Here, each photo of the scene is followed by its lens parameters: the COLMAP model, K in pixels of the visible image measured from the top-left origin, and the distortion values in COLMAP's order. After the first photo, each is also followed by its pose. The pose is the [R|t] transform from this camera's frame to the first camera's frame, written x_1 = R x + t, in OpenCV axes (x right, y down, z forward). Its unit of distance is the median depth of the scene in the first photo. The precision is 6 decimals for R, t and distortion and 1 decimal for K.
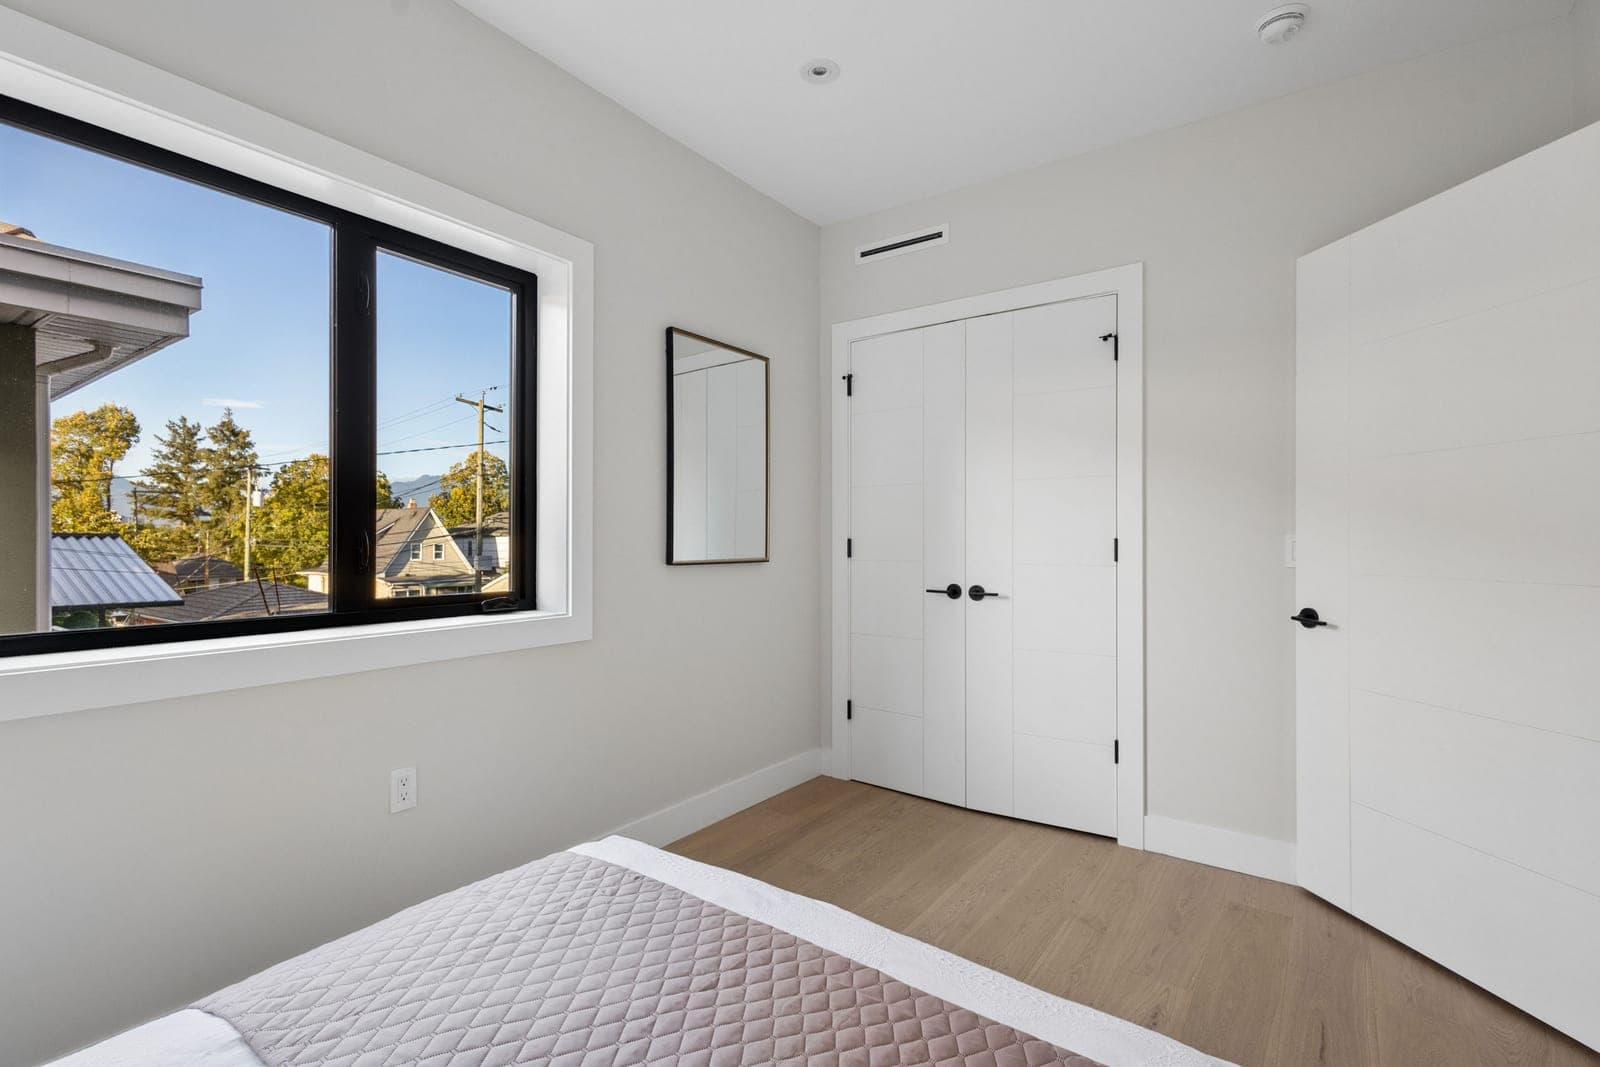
lens RADIAL K [[741.6, 0, 802.6], [0, 741.6, 539.7], [0, 0, 1]] dist [0.001206, 0.000275]
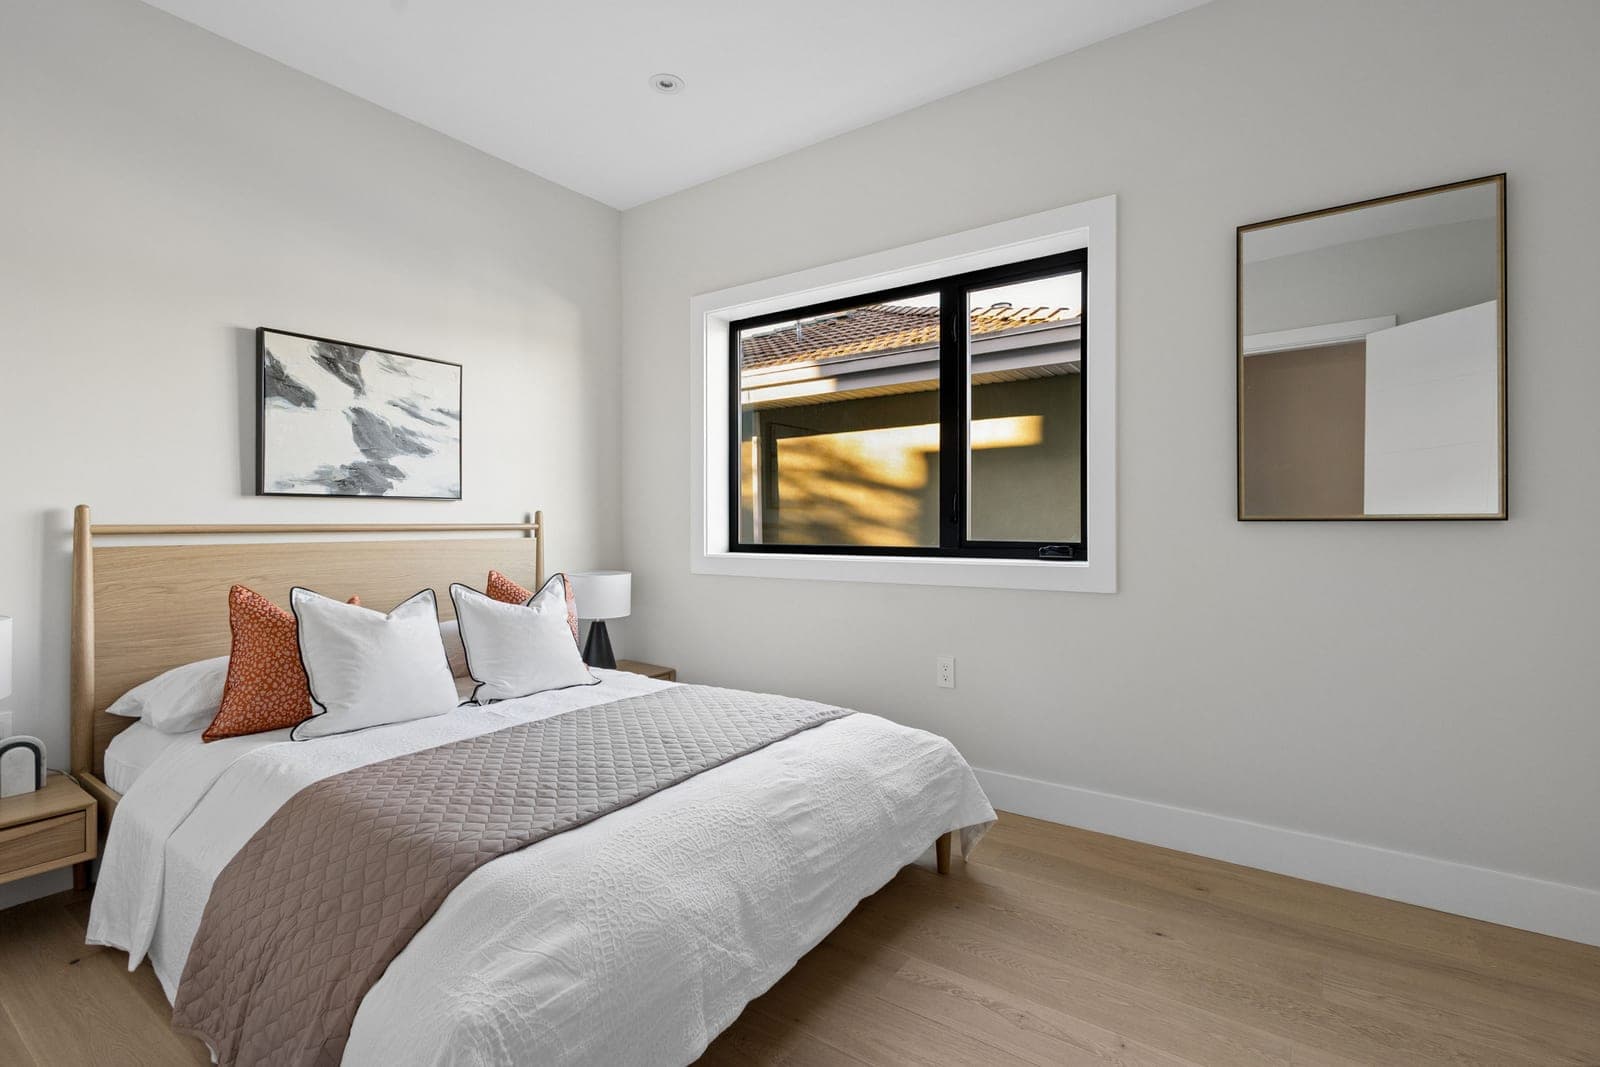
lens RADIAL K [[741.6, 0, 802.6], [0, 741.6, 539.7], [0, 0, 1]] dist [0.001206, 0.000275]
pose [[-0.003400, 0.019983, -0.999795, 0.665217], [0.001689, 0.999799, 0.019977, 0.038838], [0.999993, -0.001621, -0.003433, 0.549544]]
